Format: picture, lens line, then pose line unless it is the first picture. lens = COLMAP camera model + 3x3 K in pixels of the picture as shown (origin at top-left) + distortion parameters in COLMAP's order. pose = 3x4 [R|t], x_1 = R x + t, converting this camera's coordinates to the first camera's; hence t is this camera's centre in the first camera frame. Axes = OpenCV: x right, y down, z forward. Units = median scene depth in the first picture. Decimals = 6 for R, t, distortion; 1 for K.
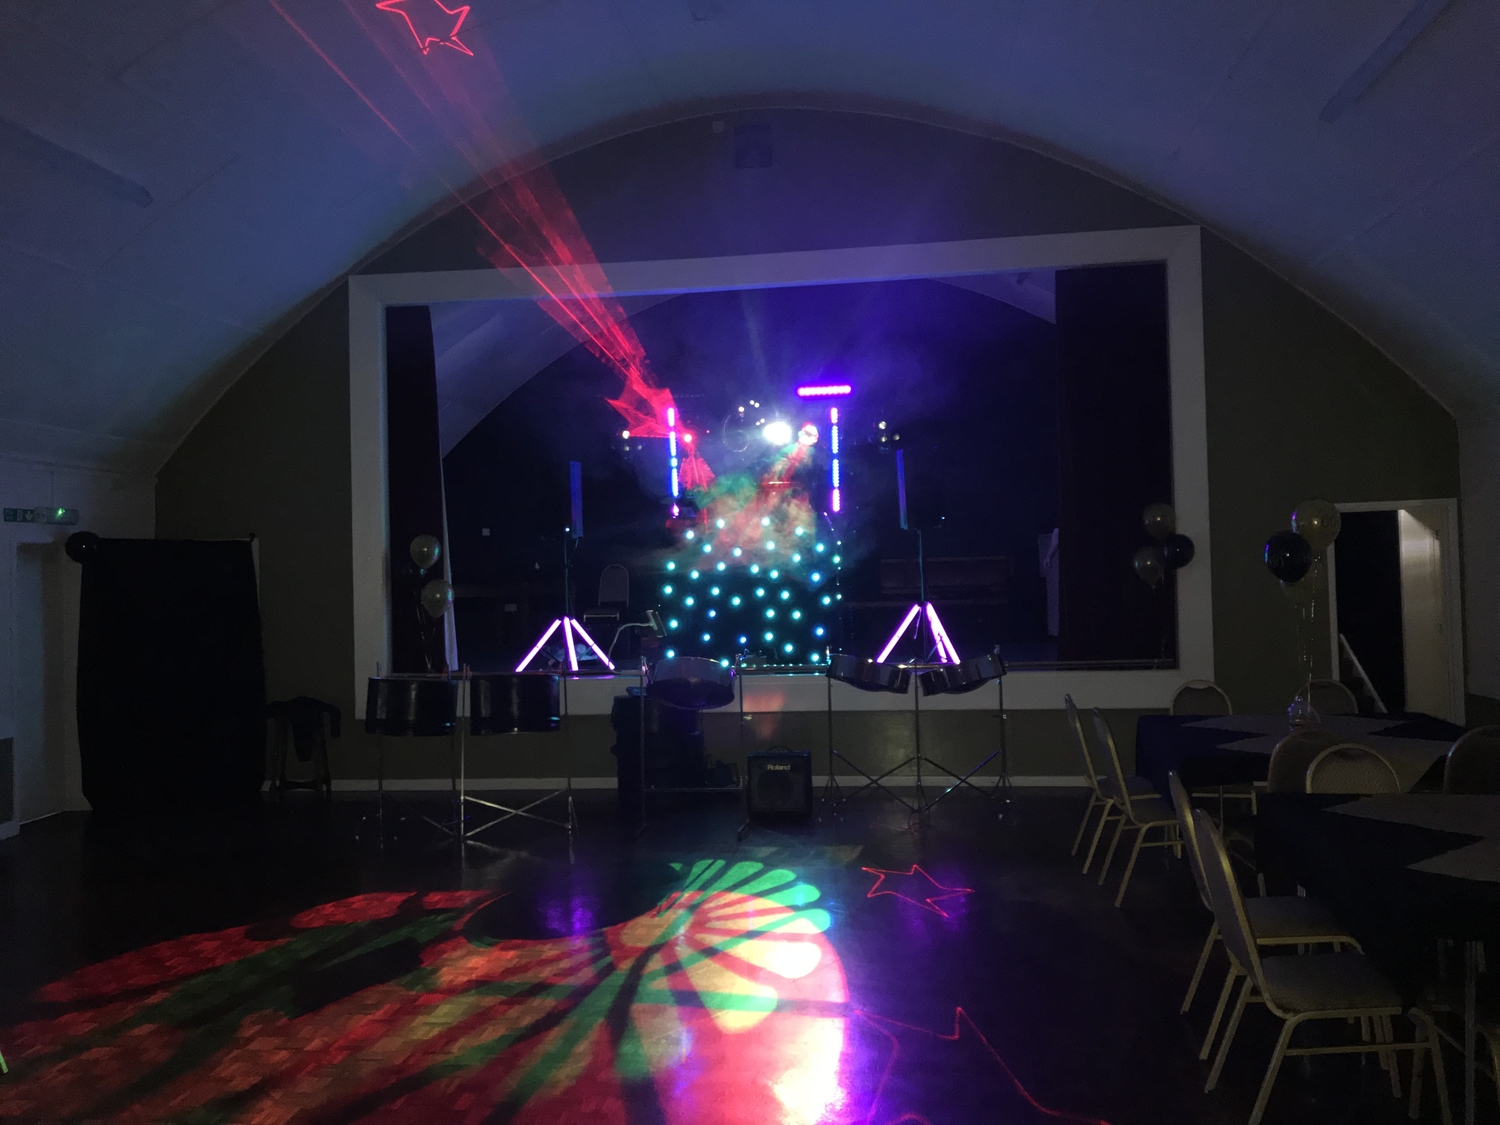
lens RADIAL K [[1256.9, 0, 757.4], [0, 1256.9, 538.6], [0, 0, 1]] dist [0.087804, -0.004703]
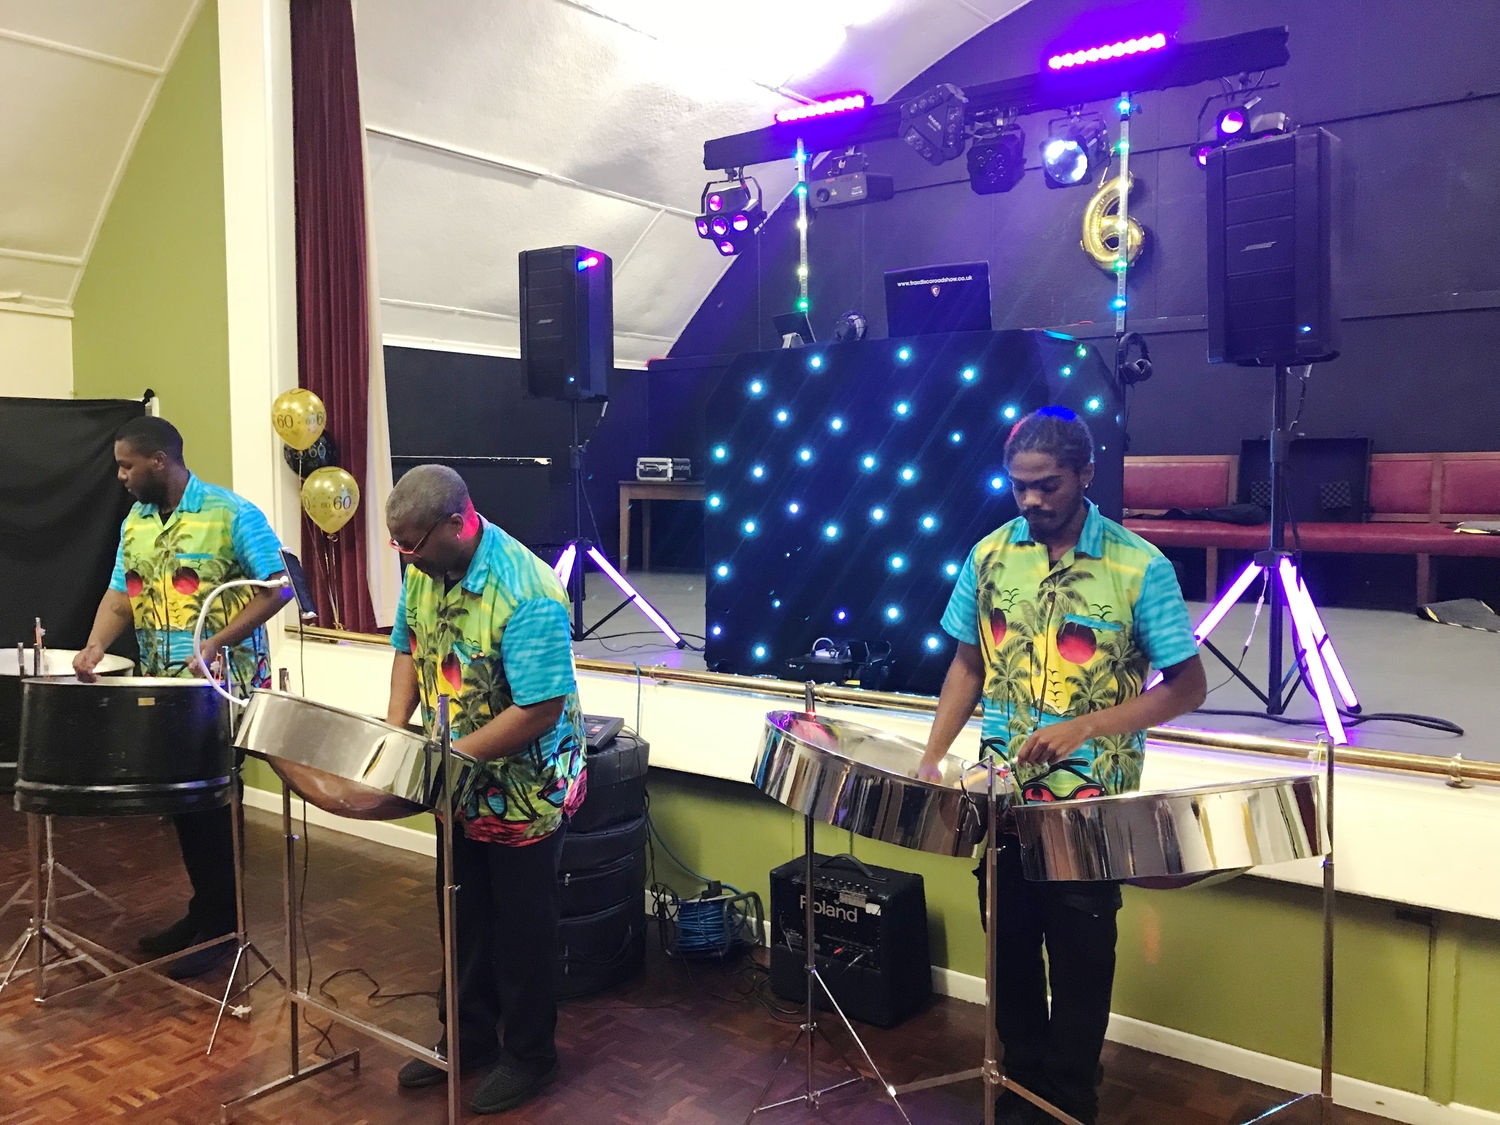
lens RADIAL K [[1208.5, 0, 750.0], [0, 1208.5, 562.5], [0, 0, 1]] dist [0.016028, 0.000219]
pose [[0.854857, 0.062445, -0.515092, 0.187961], [-0.008947, 0.994358, 0.105698, 0.014712], [0.518786, -0.085748, 0.850593, 0.609118]]
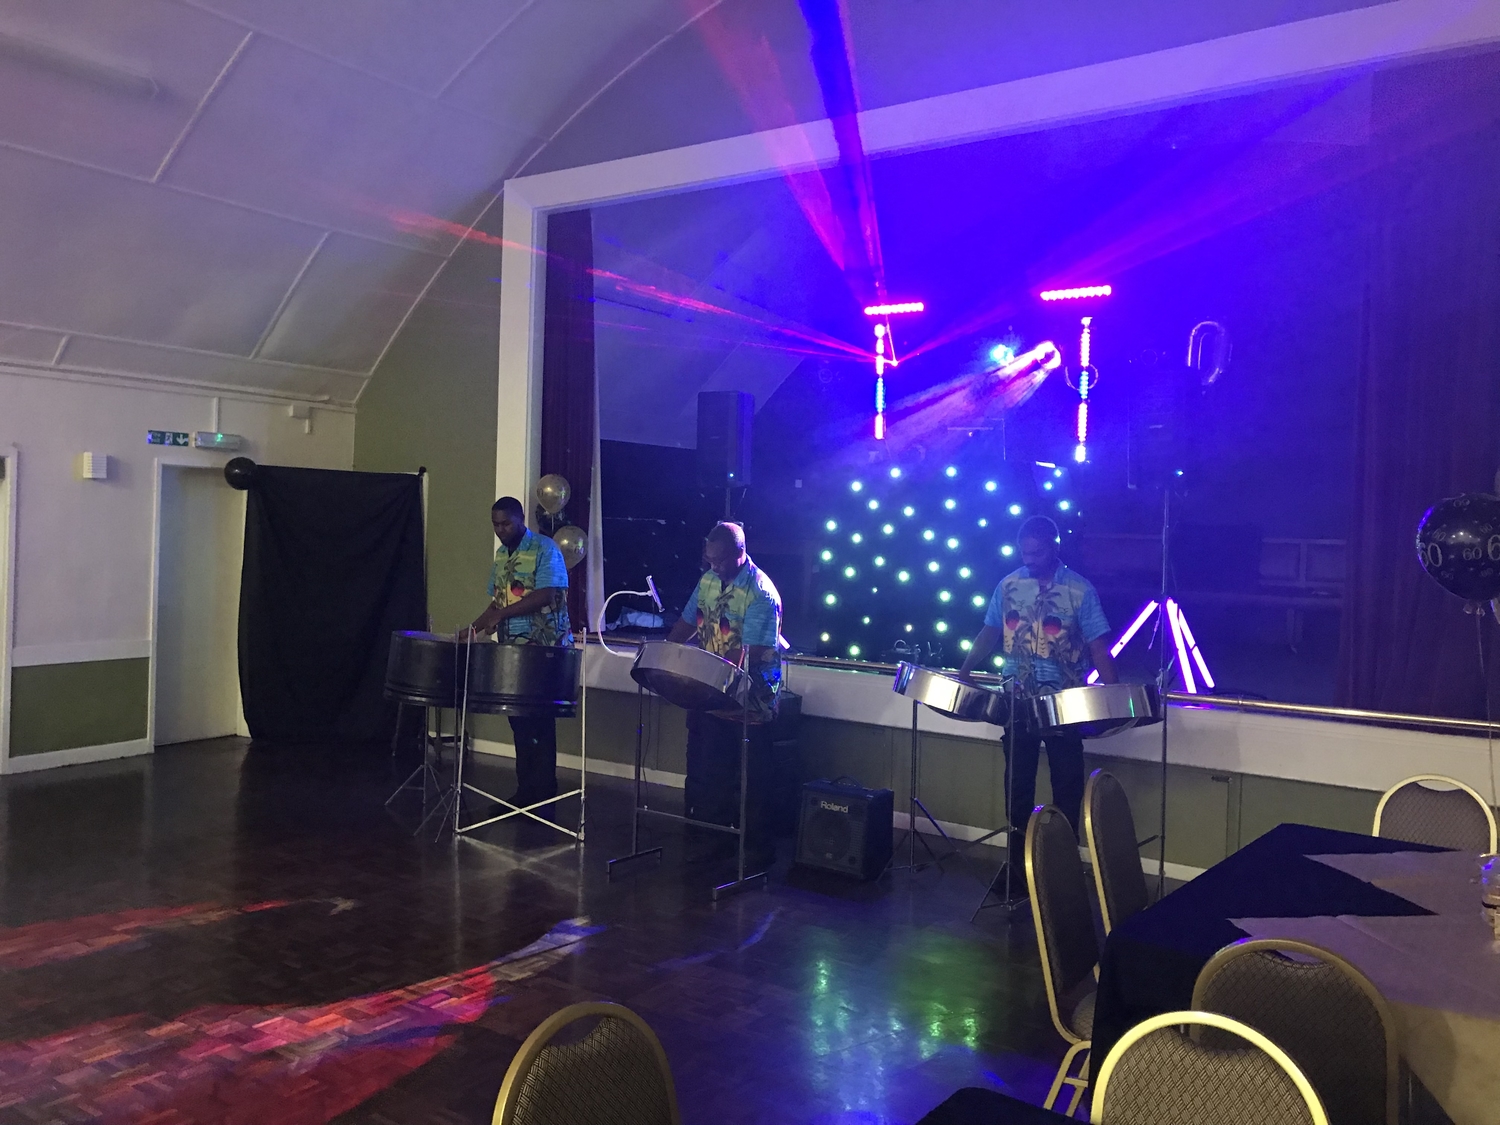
lens RADIAL K [[1256.9, 0, 757.4], [0, 1256.9, 538.6], [0, 0, 1]] dist [0.087804, -0.004703]
pose [[0.869588, 0.055549, -0.490644, 0.277593], [-0.042489, 0.998384, 0.037729, 0.002513], [0.491947, -0.011962, 0.870543, 0.301343]]
